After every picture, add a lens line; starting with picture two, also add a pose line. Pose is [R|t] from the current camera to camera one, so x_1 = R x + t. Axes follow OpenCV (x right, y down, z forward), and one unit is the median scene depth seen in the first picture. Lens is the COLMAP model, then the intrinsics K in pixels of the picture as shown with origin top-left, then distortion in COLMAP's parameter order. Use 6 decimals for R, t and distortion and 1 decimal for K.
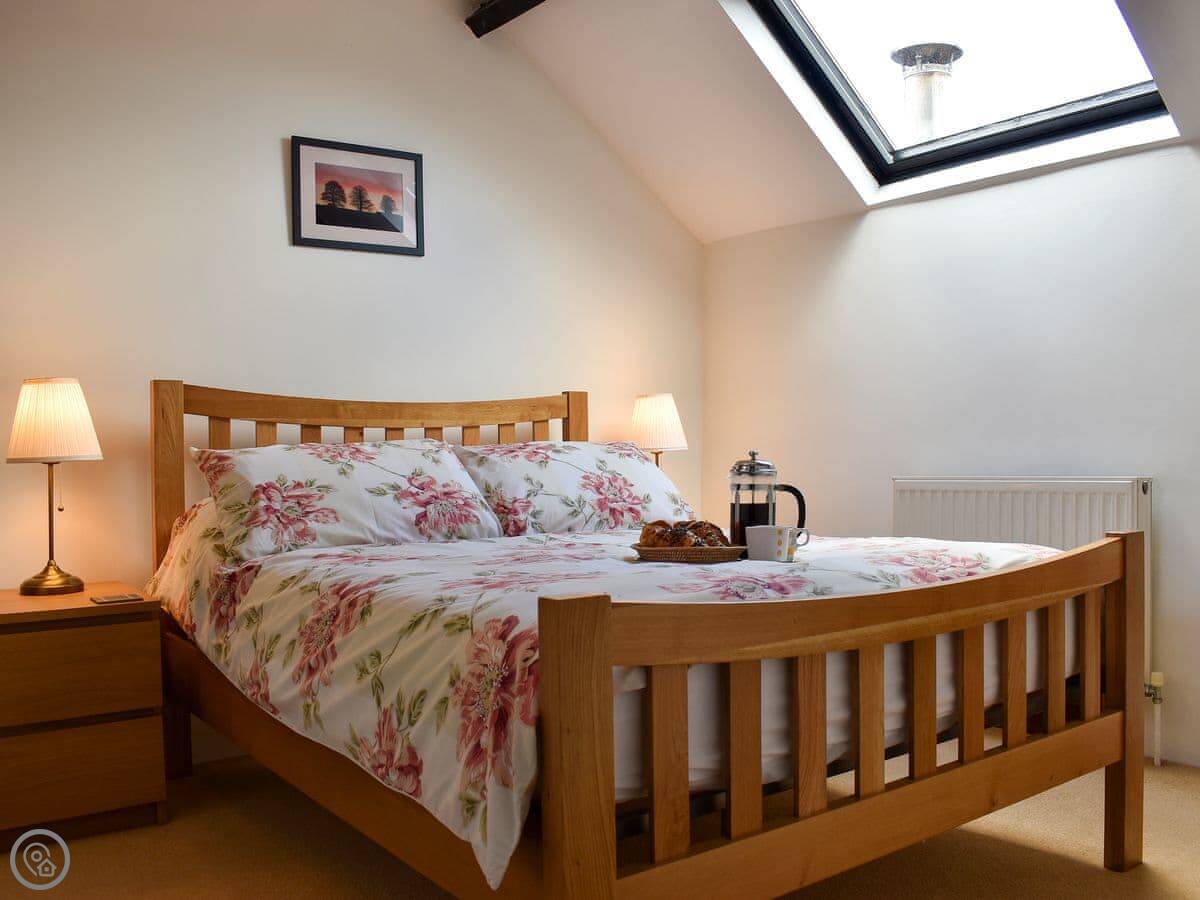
lens RADIAL K [[1075.1, 0, 600.0], [0, 1075.1, 450.0], [0, 0, 1]] dist [-0.101383, -0.000329]
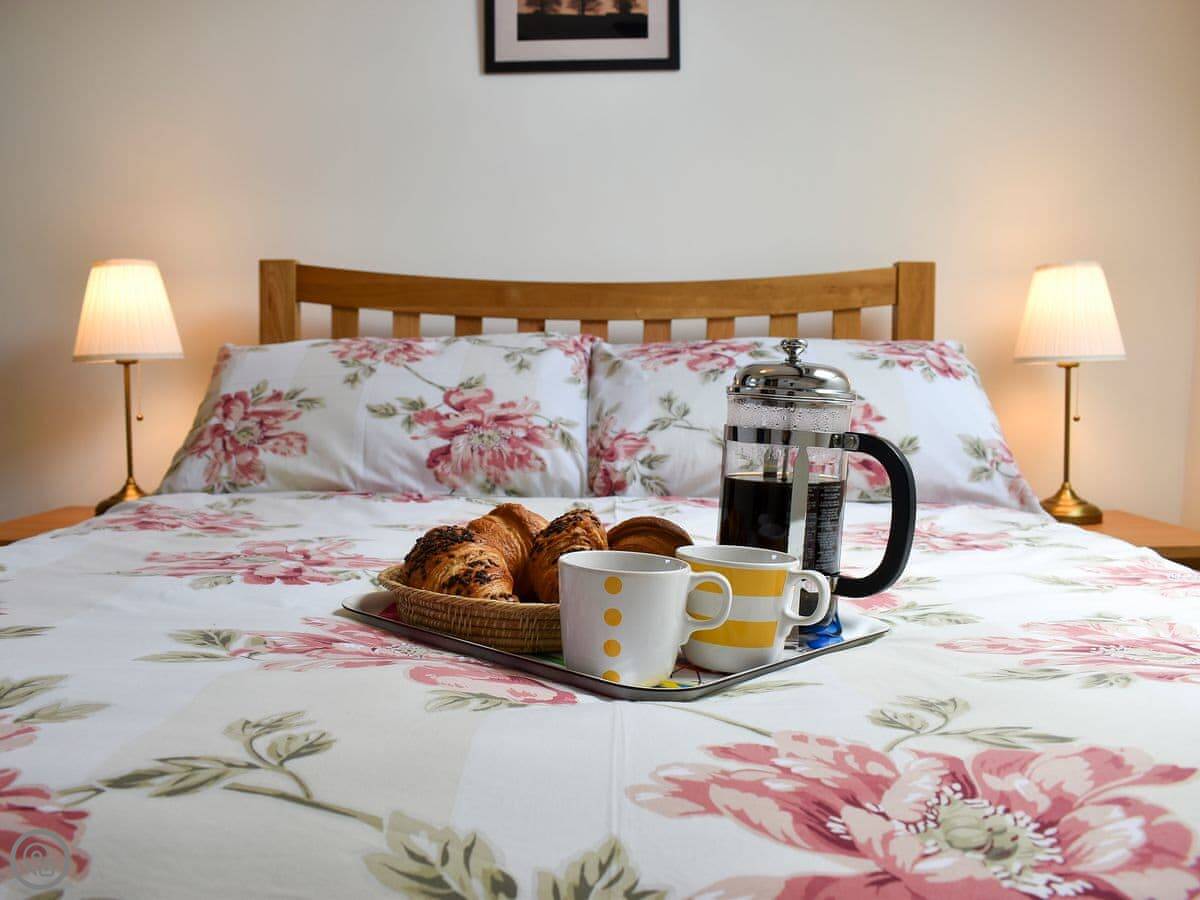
lens RADIAL K [[1027.7, 0, 600.0], [0, 1027.7, 450.0], [0, 0, 1]] dist [-0.111269, 0.004120]
pose [[0.783401, 0.063033, -0.618312, 0.262654], [-0.014837, 0.996457, 0.082785, 0.009330], [0.621340, -0.055680, 0.781560, 0.575141]]
